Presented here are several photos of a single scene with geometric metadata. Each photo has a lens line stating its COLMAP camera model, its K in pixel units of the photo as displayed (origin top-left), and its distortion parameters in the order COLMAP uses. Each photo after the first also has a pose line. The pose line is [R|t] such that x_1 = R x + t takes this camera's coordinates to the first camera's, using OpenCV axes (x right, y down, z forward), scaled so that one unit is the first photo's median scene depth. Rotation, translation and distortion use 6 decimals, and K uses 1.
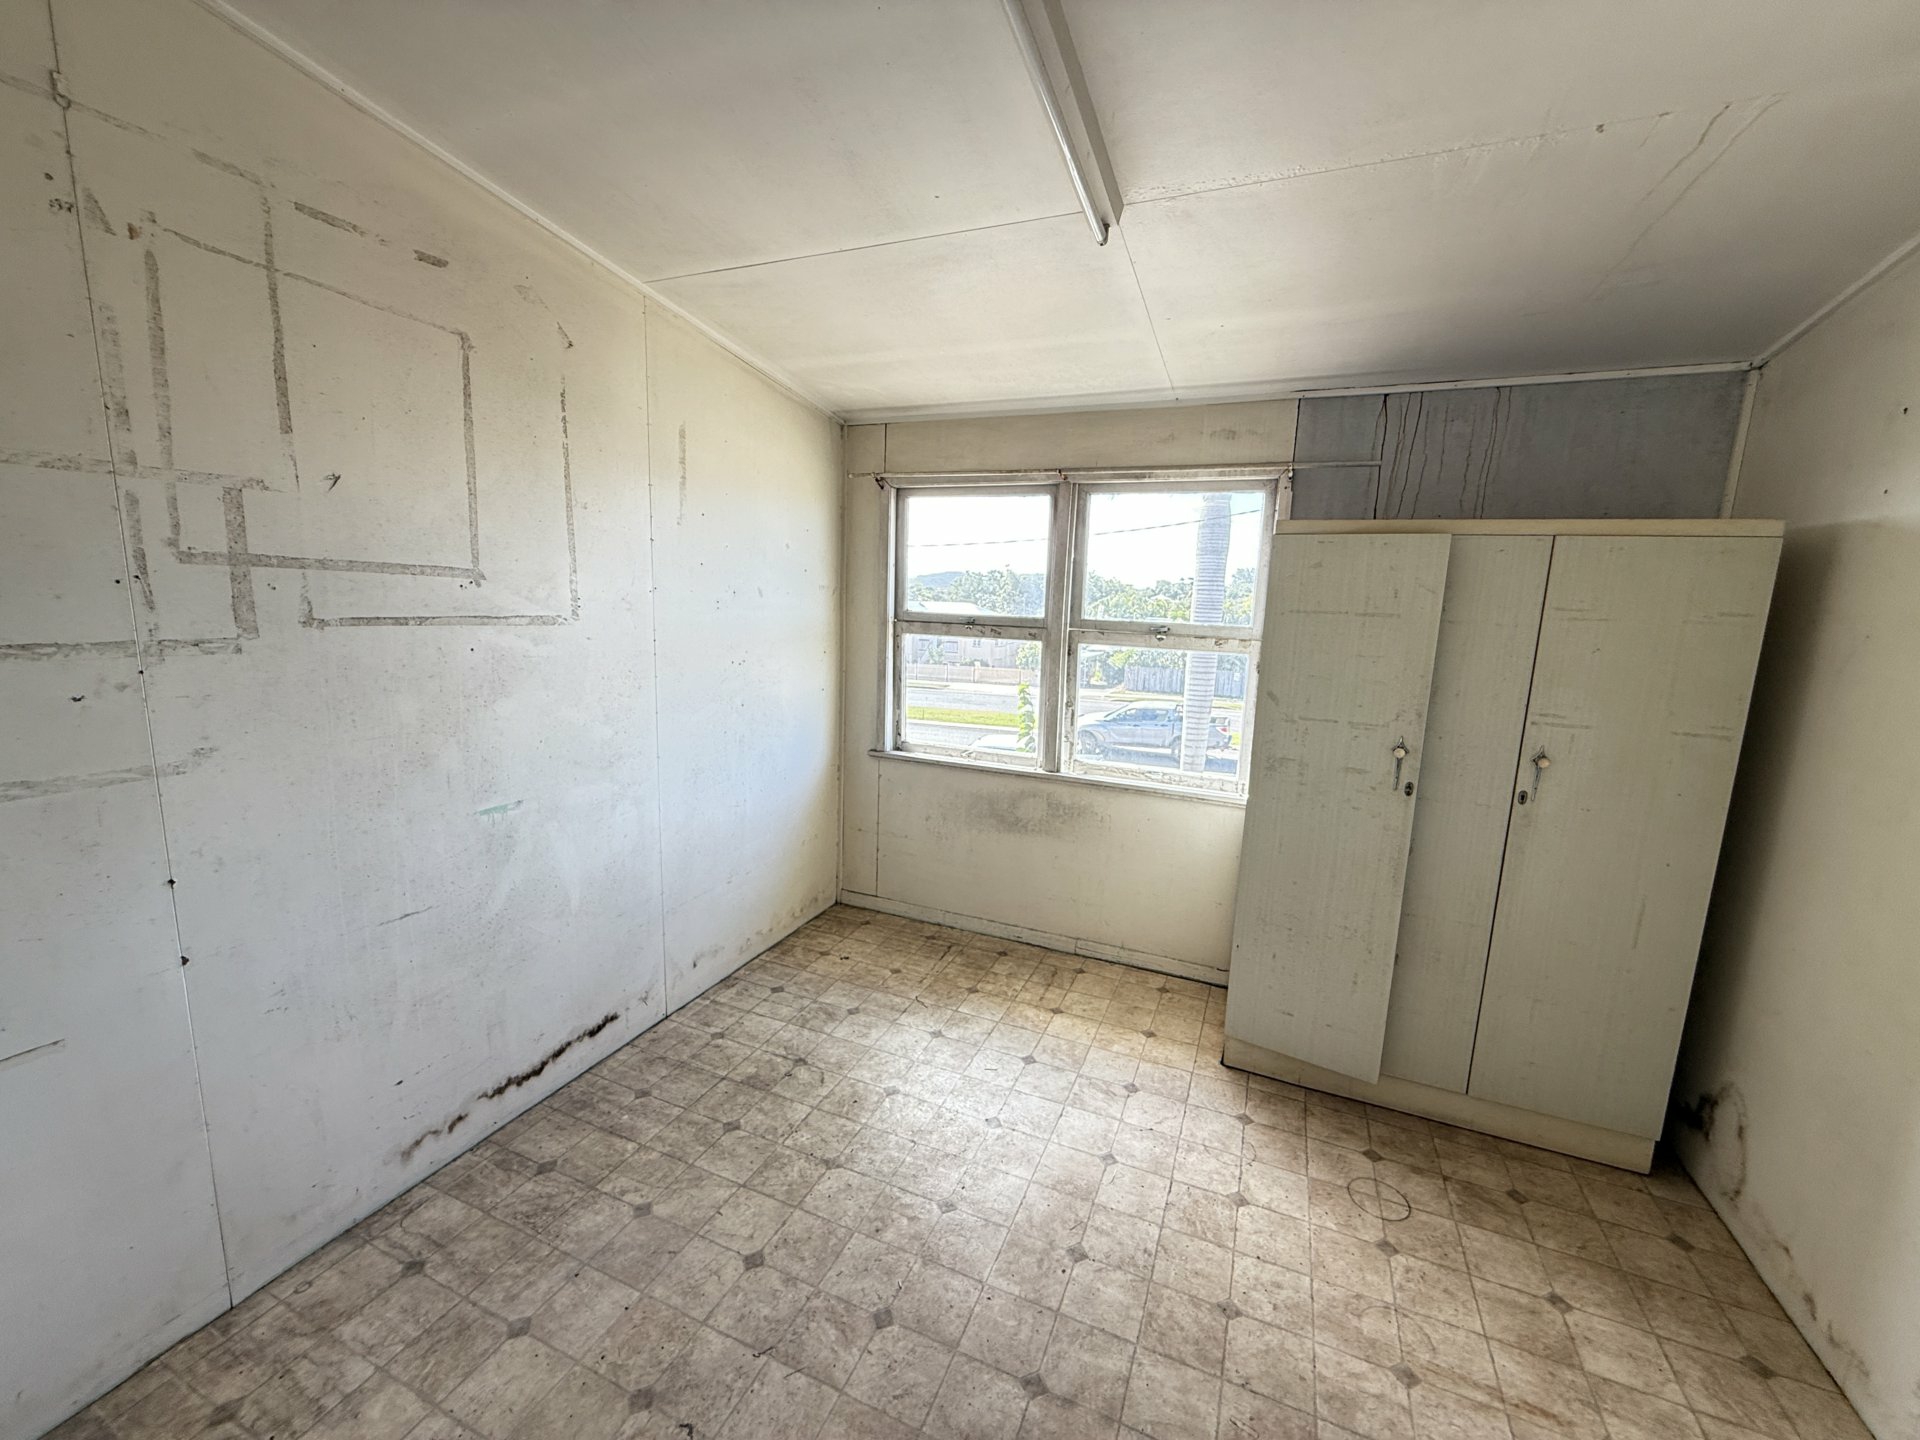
lens RADIAL K [[763.8, 0, 954.0], [0, 763.8, 720.8], [0, 0, 1]] dist [-0.003196, -0.000401]
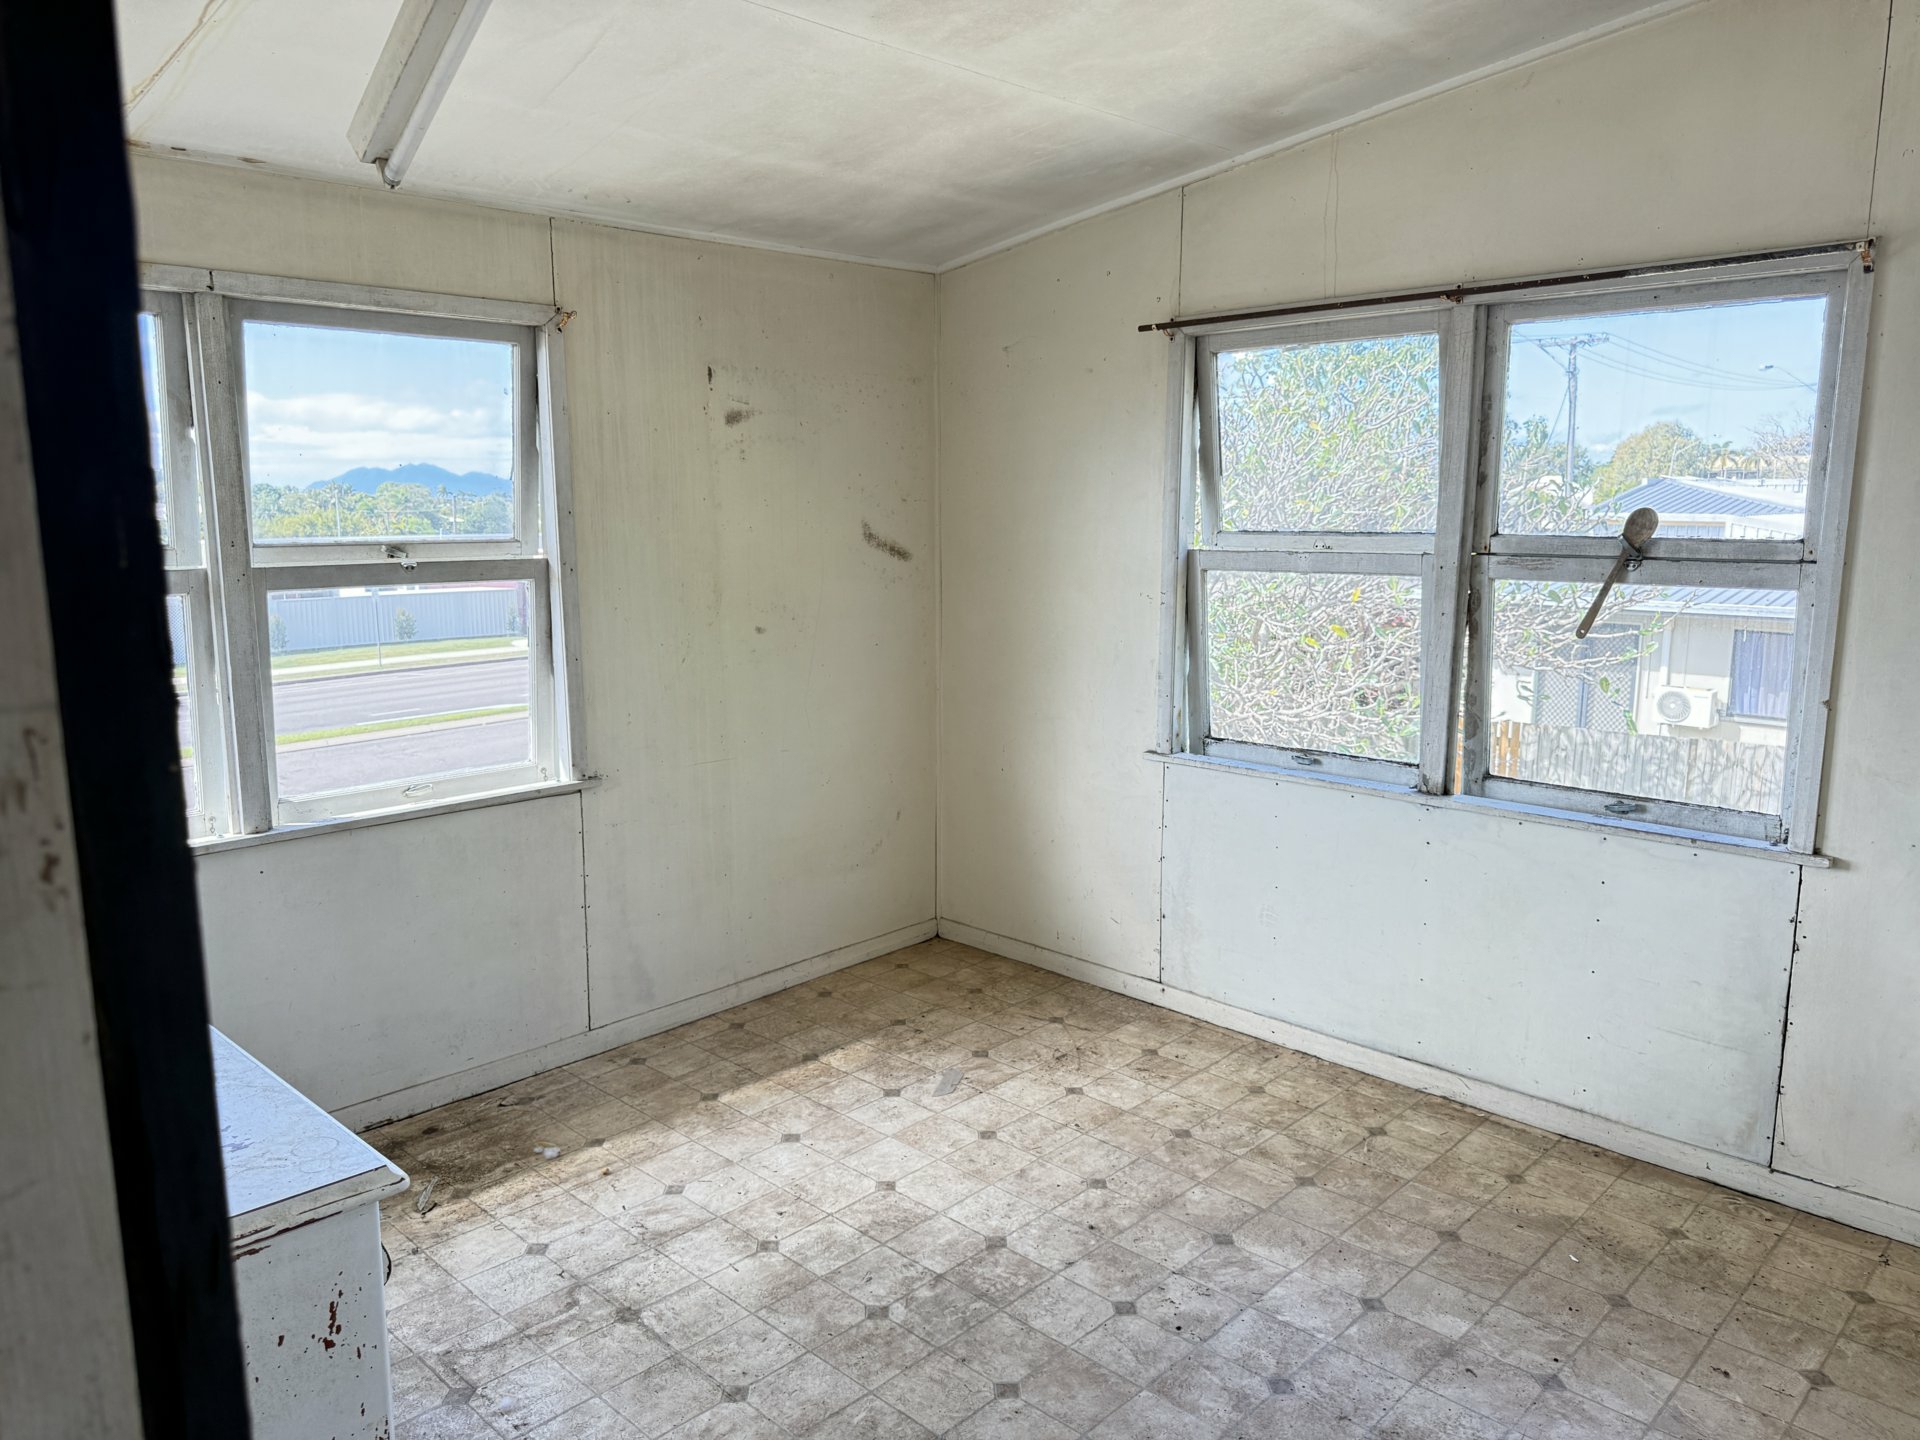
lens RADIAL K [[1332.4, 0, 960.0], [0, 1332.4, 720.0], [0, 0, 1]] dist [0.112178, -0.177913]
pose [[0.363415, -0.212953, 0.906962, -1.312543], [0.161023, 0.973231, 0.163992, -0.197238], [-0.917606, 0.086445, 0.387977, 0.421611]]
